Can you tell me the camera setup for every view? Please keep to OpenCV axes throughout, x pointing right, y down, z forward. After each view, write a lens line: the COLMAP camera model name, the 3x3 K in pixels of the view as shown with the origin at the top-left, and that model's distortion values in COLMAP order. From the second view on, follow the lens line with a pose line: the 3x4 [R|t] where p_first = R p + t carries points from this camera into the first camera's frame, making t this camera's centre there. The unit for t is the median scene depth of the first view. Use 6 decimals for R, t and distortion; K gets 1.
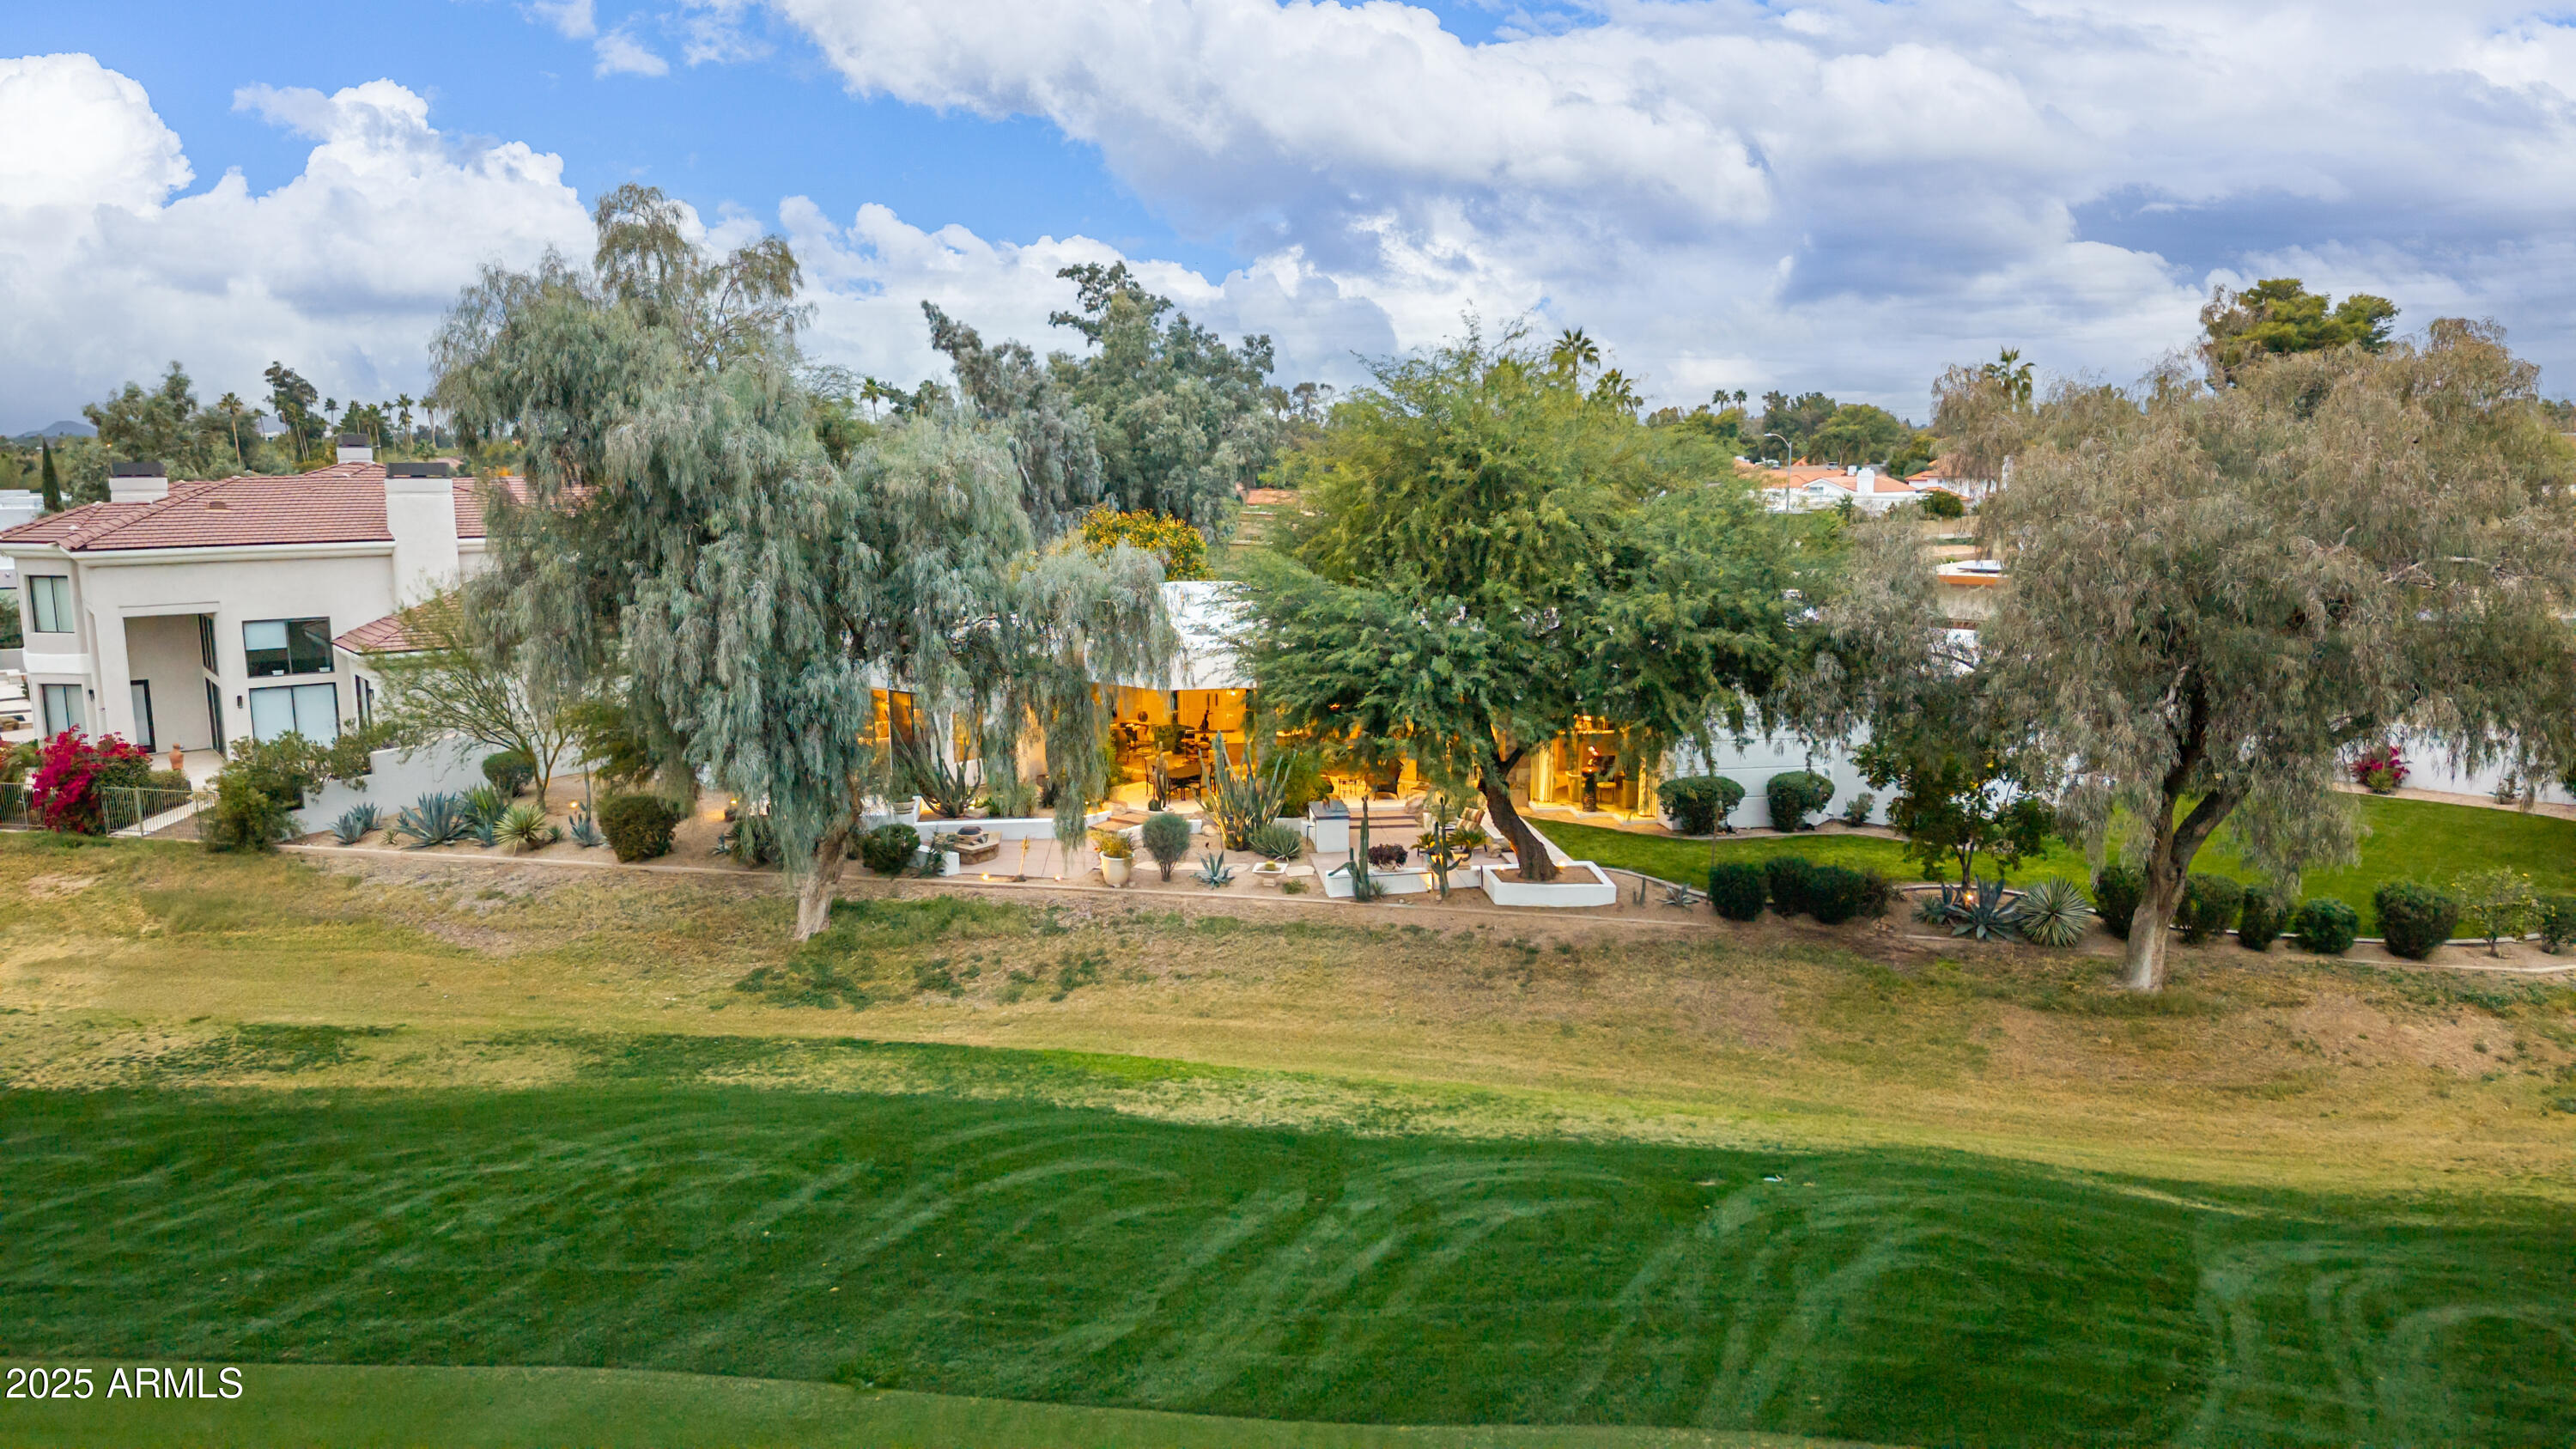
lens RADIAL K [[1763.2, 0, 1285.4], [0, 1763.2, 737.2], [0, 0, 1]] dist [0.055995, -0.085299]
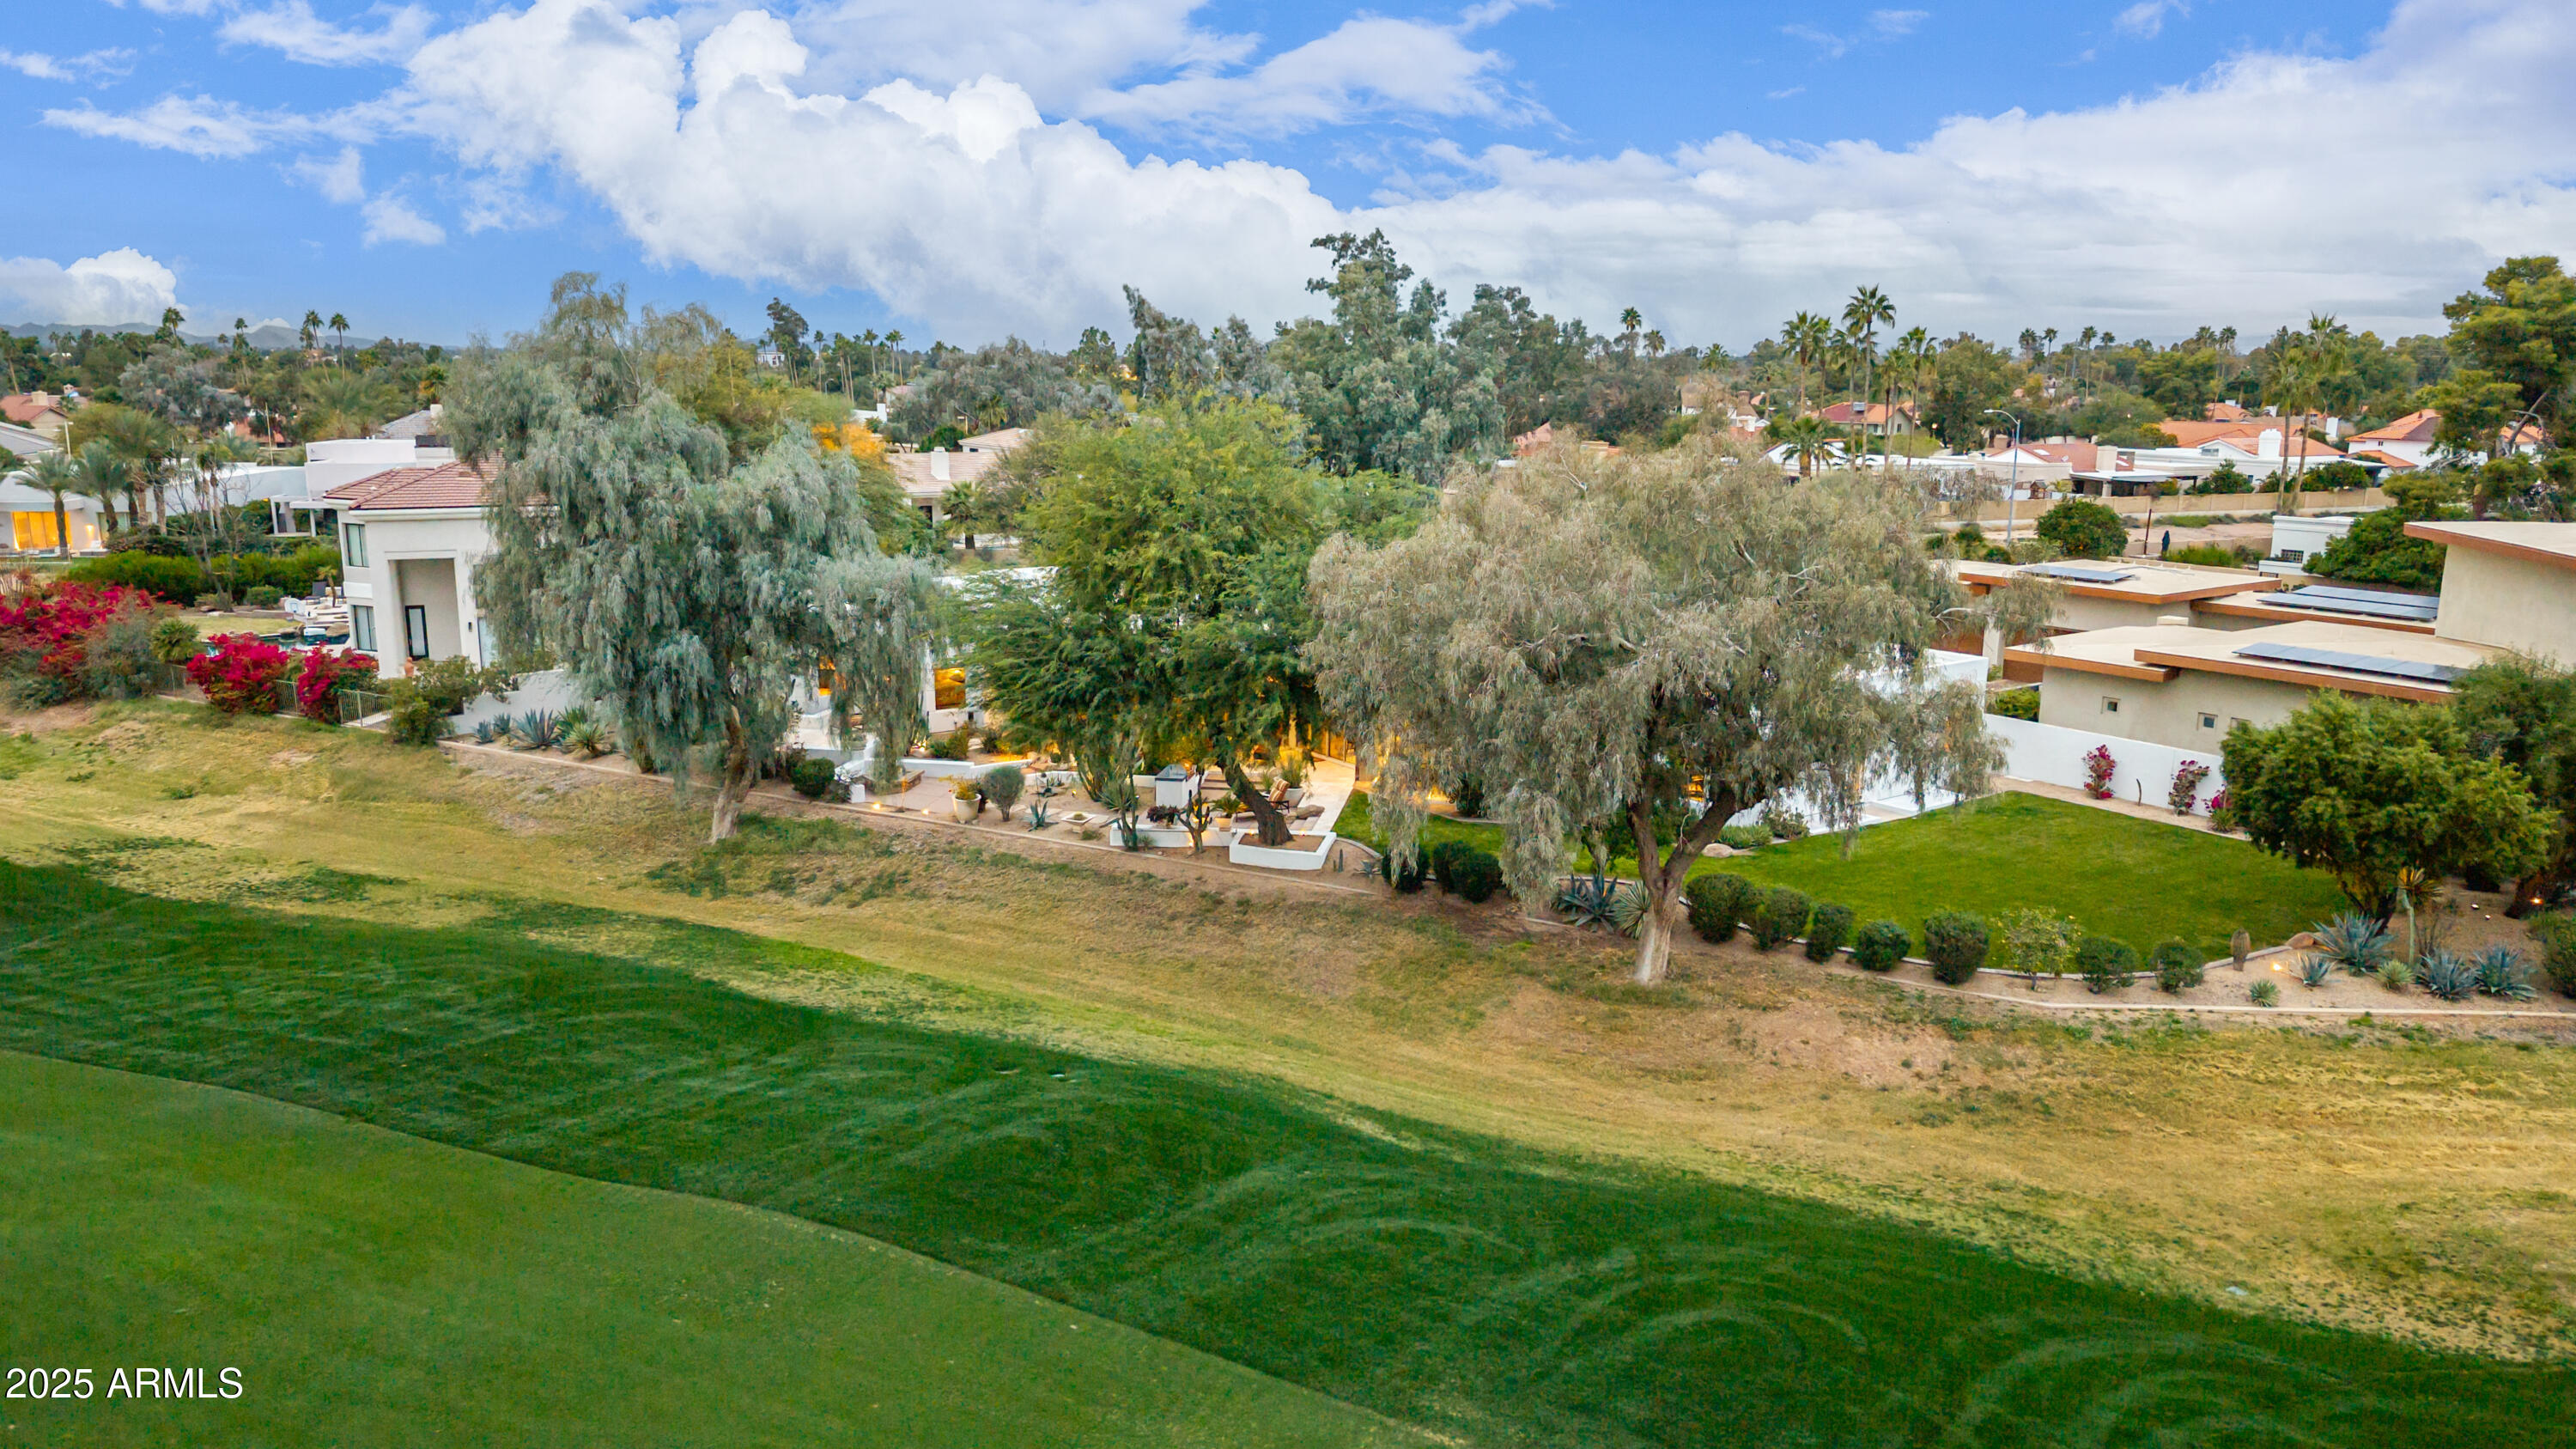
lens RADIAL K [[1840.0, 0, 1286.6], [0, 1840.0, 714.6], [0, 0, 1]] dist [0.051209, -0.054719]
pose [[0.957370, 0.064587, -0.281551, 0.465912], [-0.056964, 0.997756, 0.035187, -0.047391], [0.283192, -0.017649, 0.958901, -0.165355]]
